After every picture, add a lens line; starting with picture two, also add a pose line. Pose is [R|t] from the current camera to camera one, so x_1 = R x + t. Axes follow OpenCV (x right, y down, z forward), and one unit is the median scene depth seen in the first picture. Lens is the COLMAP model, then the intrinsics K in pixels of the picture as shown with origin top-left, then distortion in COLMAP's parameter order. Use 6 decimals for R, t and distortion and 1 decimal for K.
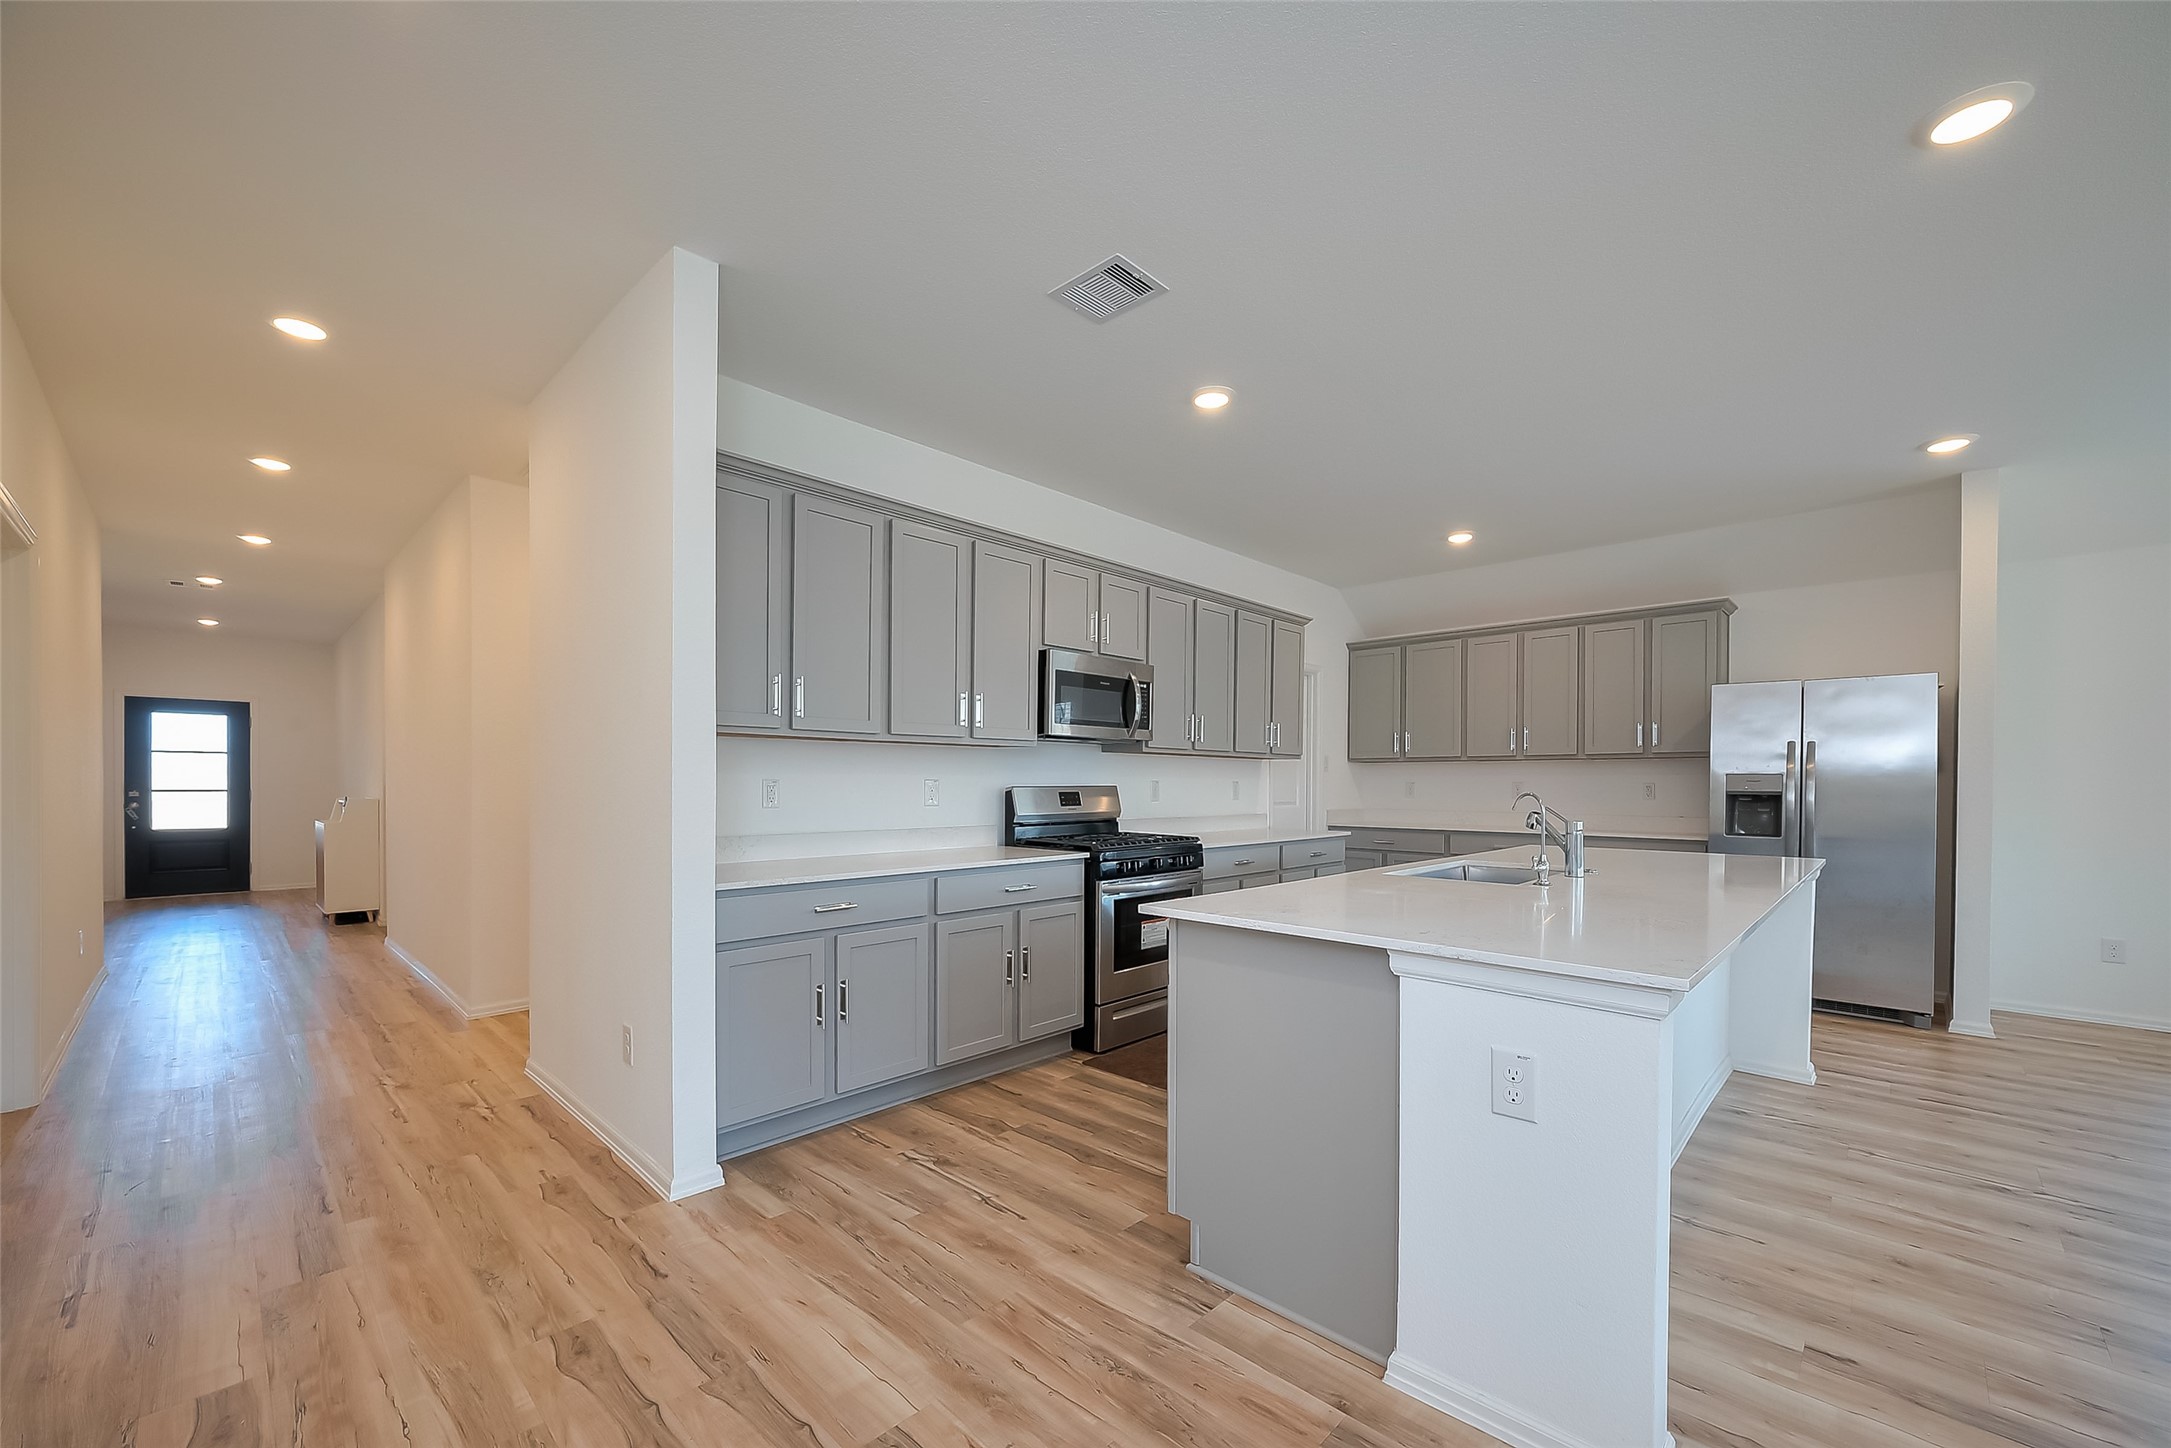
lens RADIAL K [[851.5, 0, 1086.8], [0, 851.5, 791.2], [0, 0, 1]] dist [-0.000570, -0.000087]
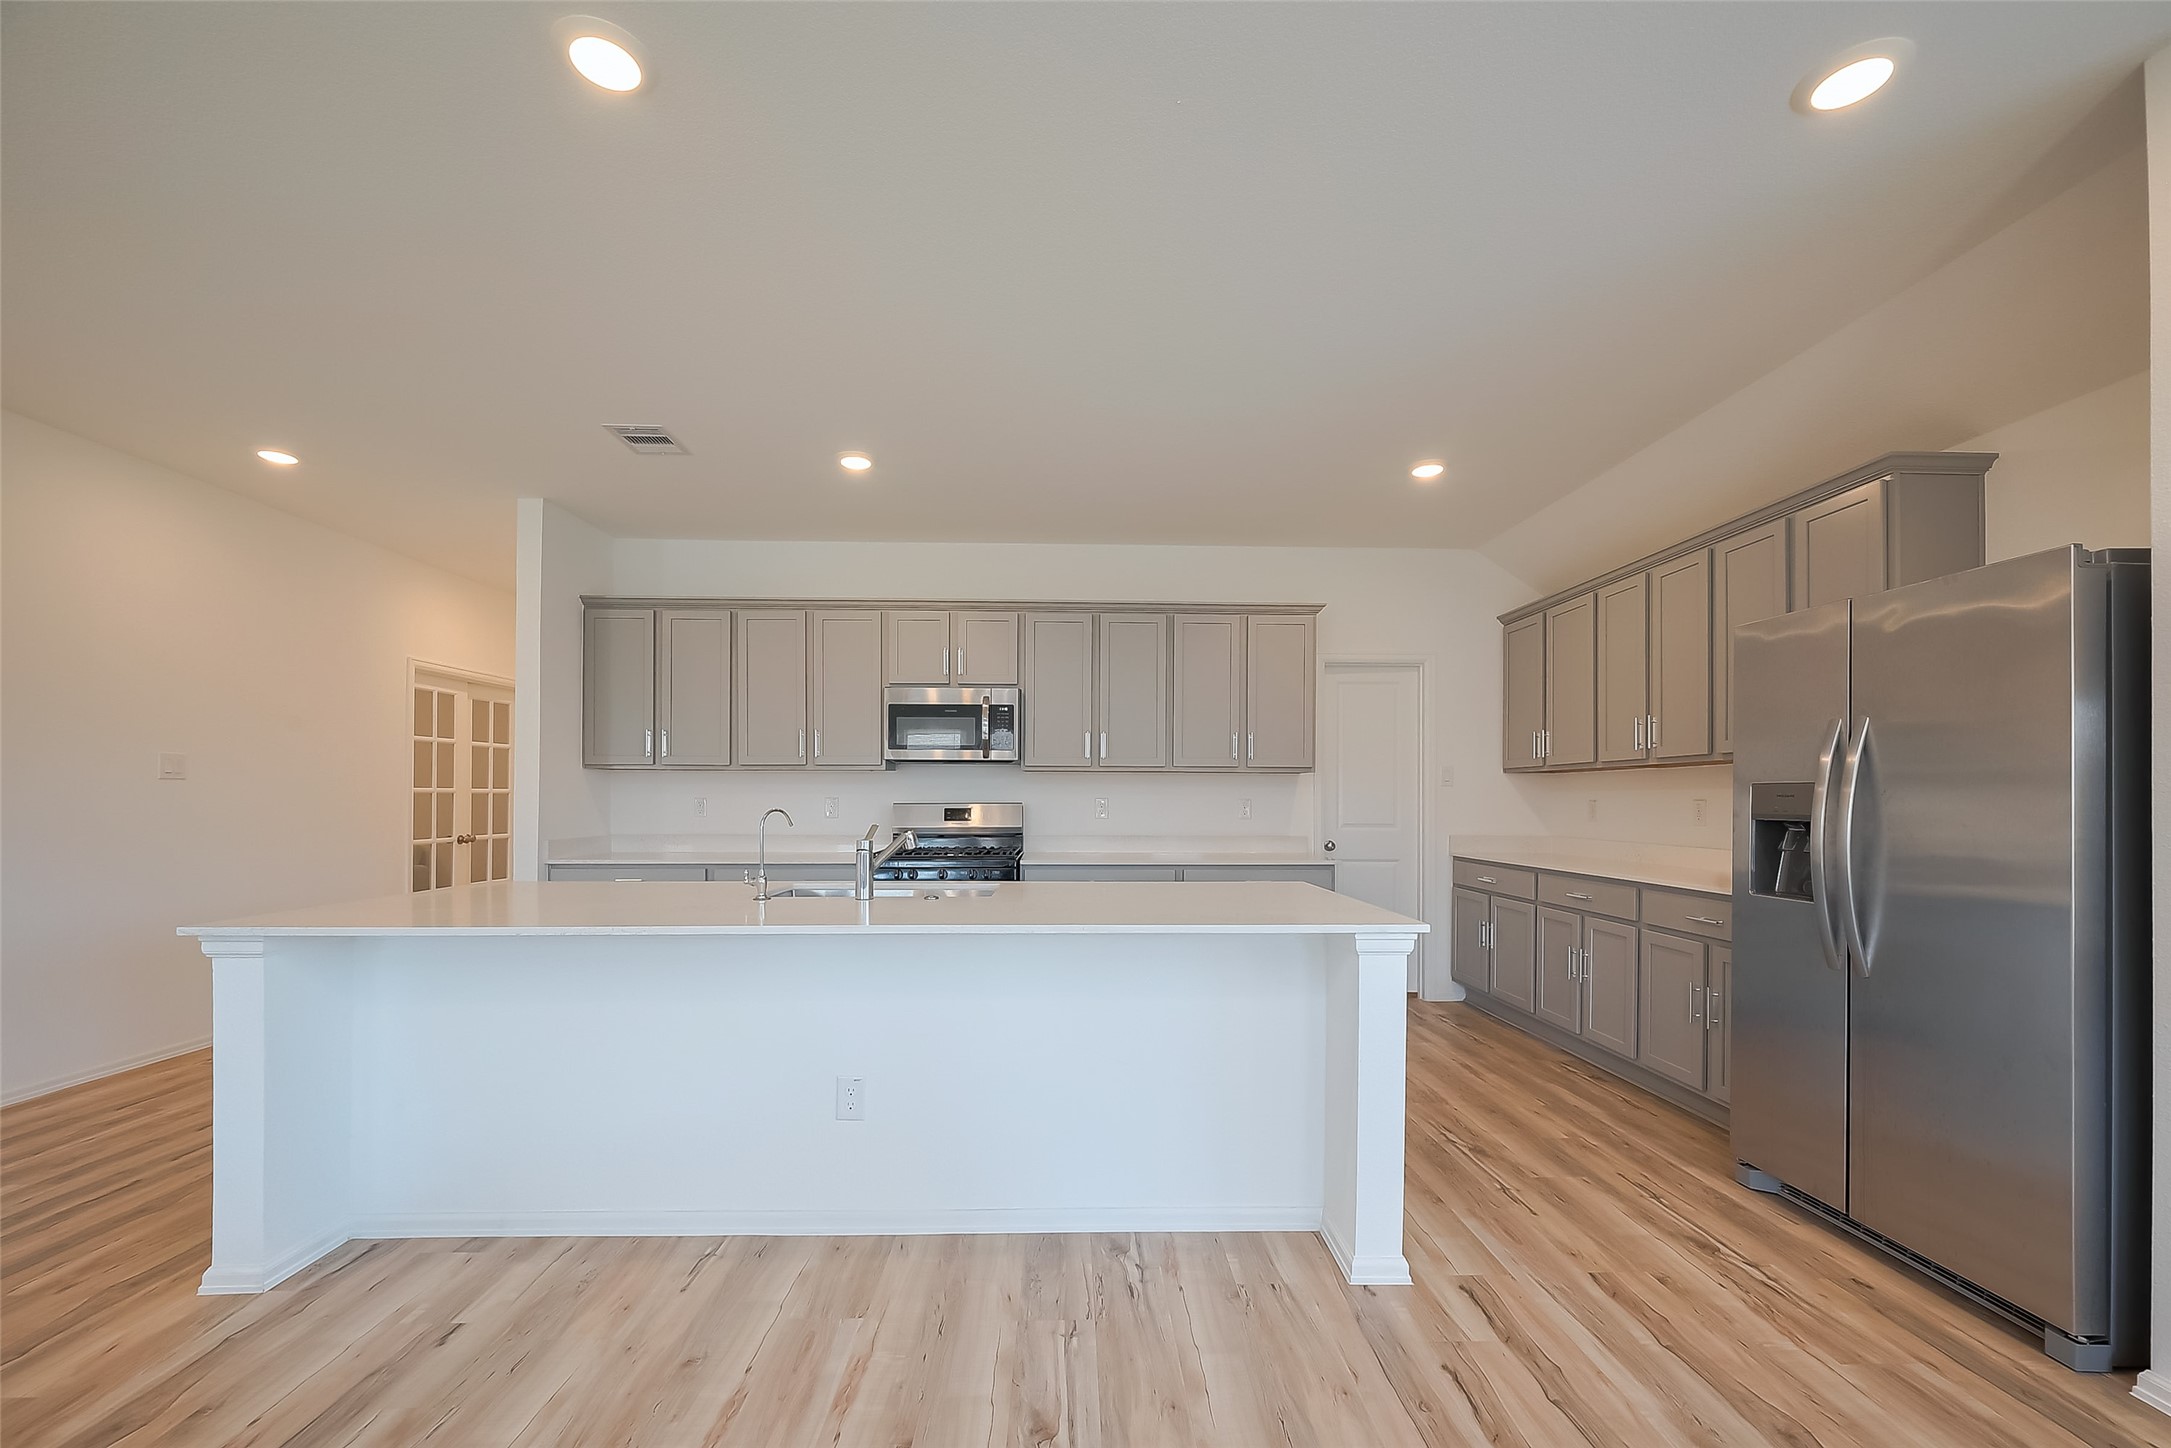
lens RADIAL K [[851.5, 0, 1086.8], [0, 851.5, 791.2], [0, 0, 1]] dist [-0.000570, -0.000087]
pose [[0.712141, -0.007146, -0.702000, 0.867947], [-0.006244, 0.999844, -0.016512, -0.003866], [0.702009, 0.016142, 0.711985, 0.310362]]
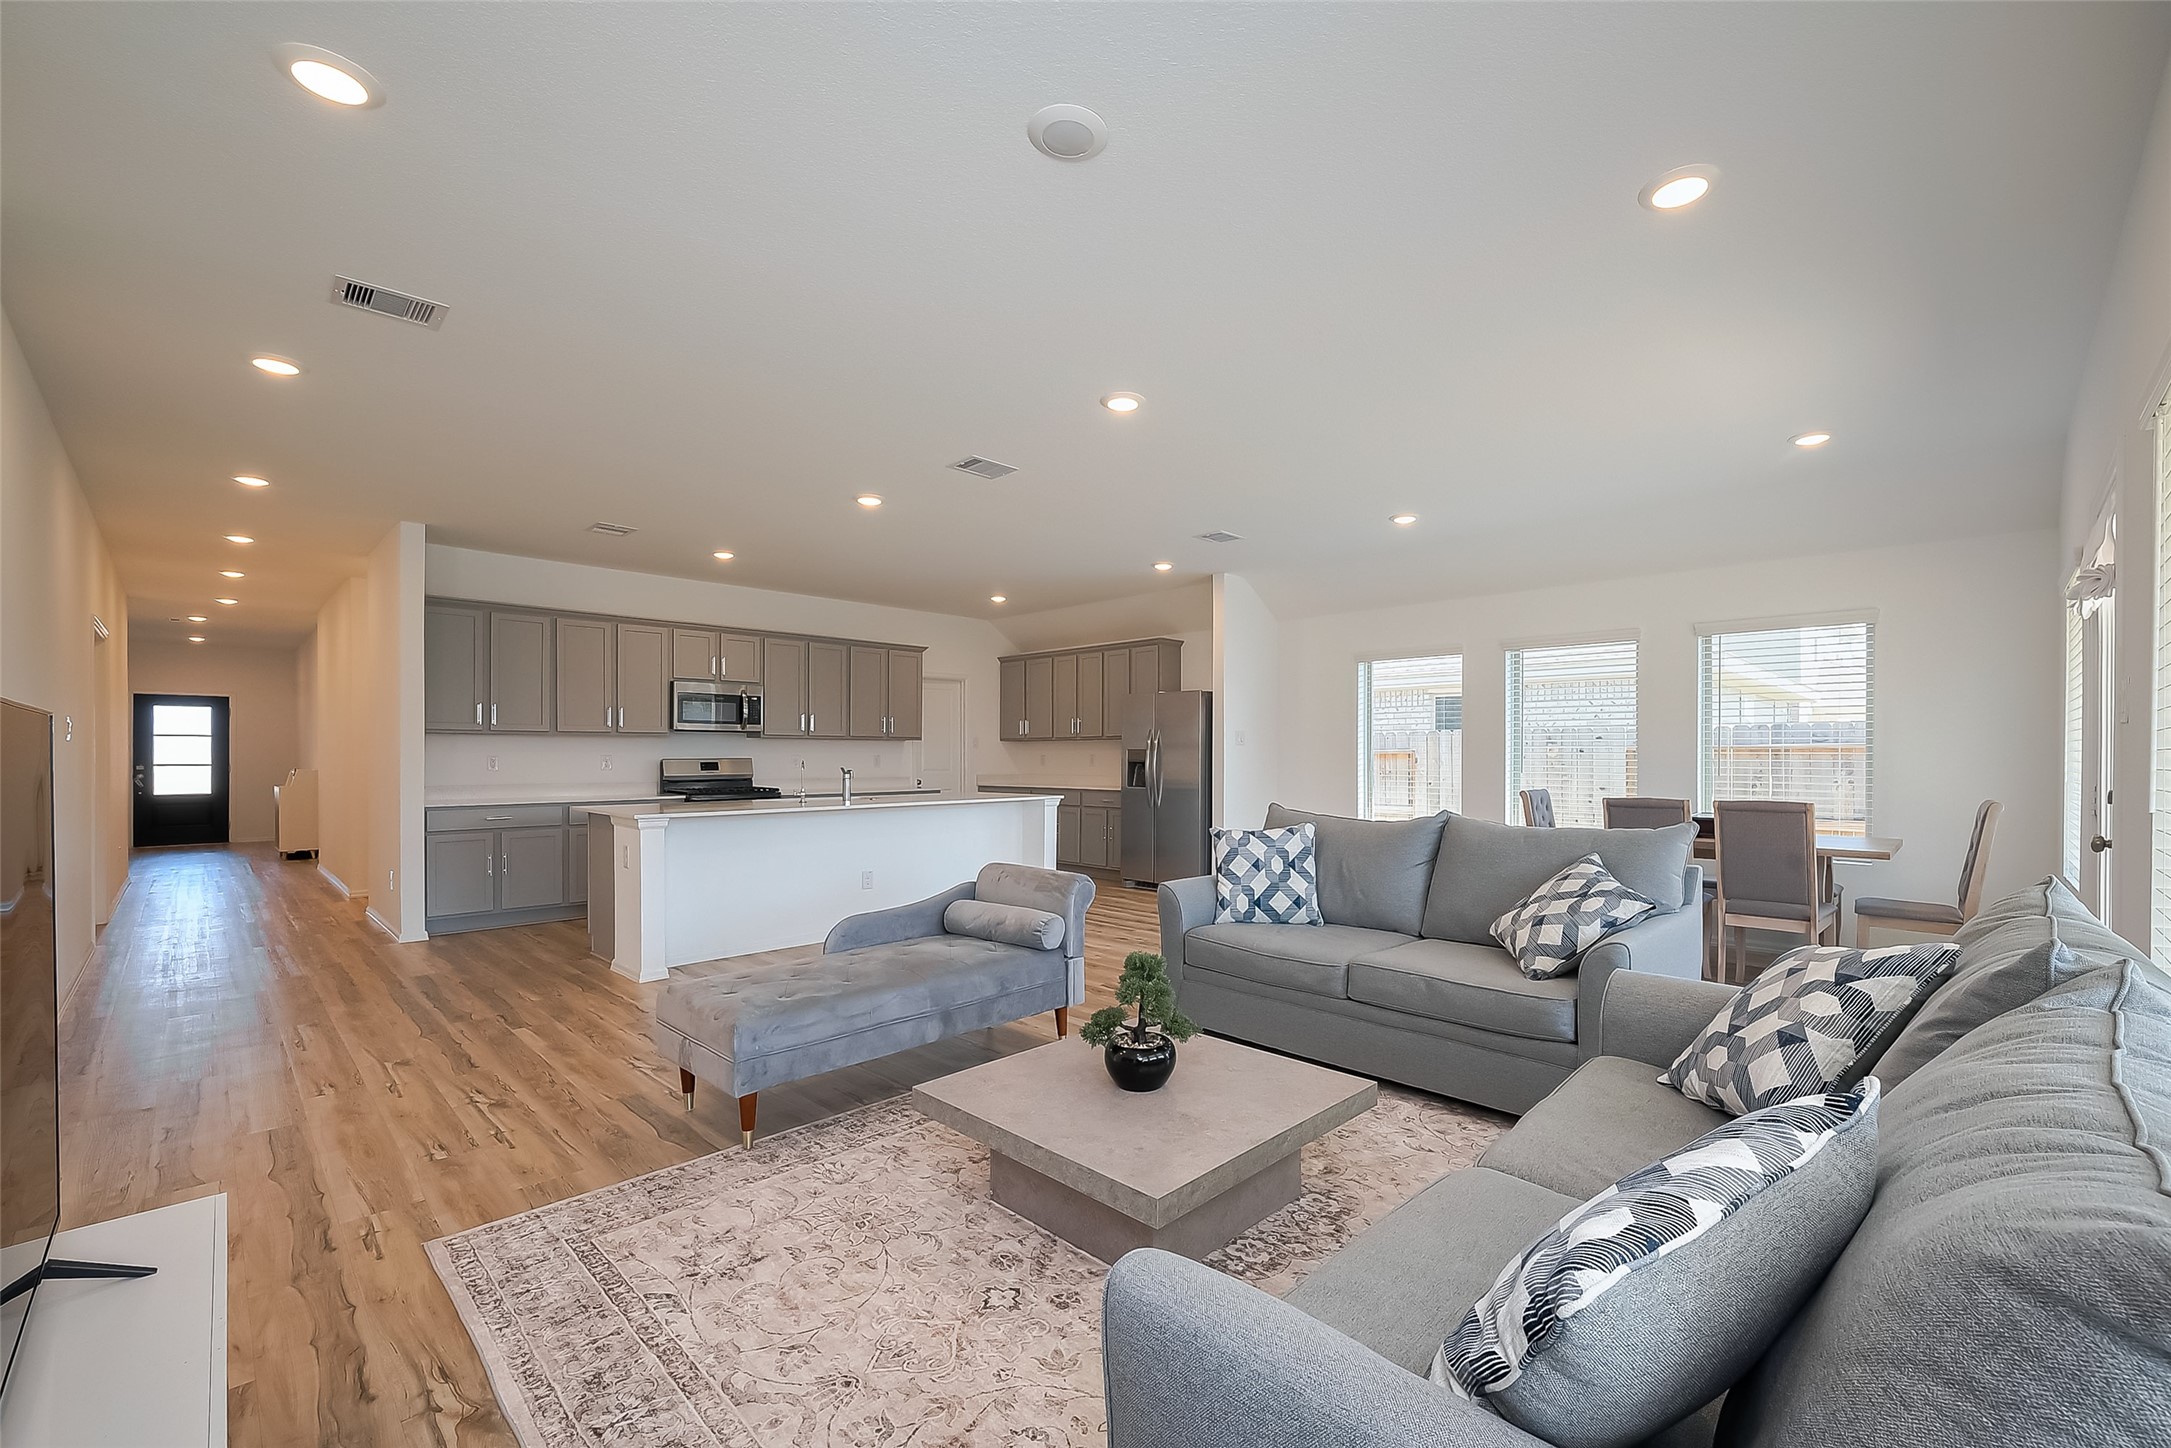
lens RADIAL K [[899.1, 0, 1124.7], [0, 899.1, 762.1], [0, 0, 1]] dist [0.000354, -0.000162]
pose [[0.999990, -0.004166, -0.001444, 0.780795], [0.004163, 0.999990, -0.001779, 0.006792], [0.001451, 0.001773, 0.999997, -0.750203]]
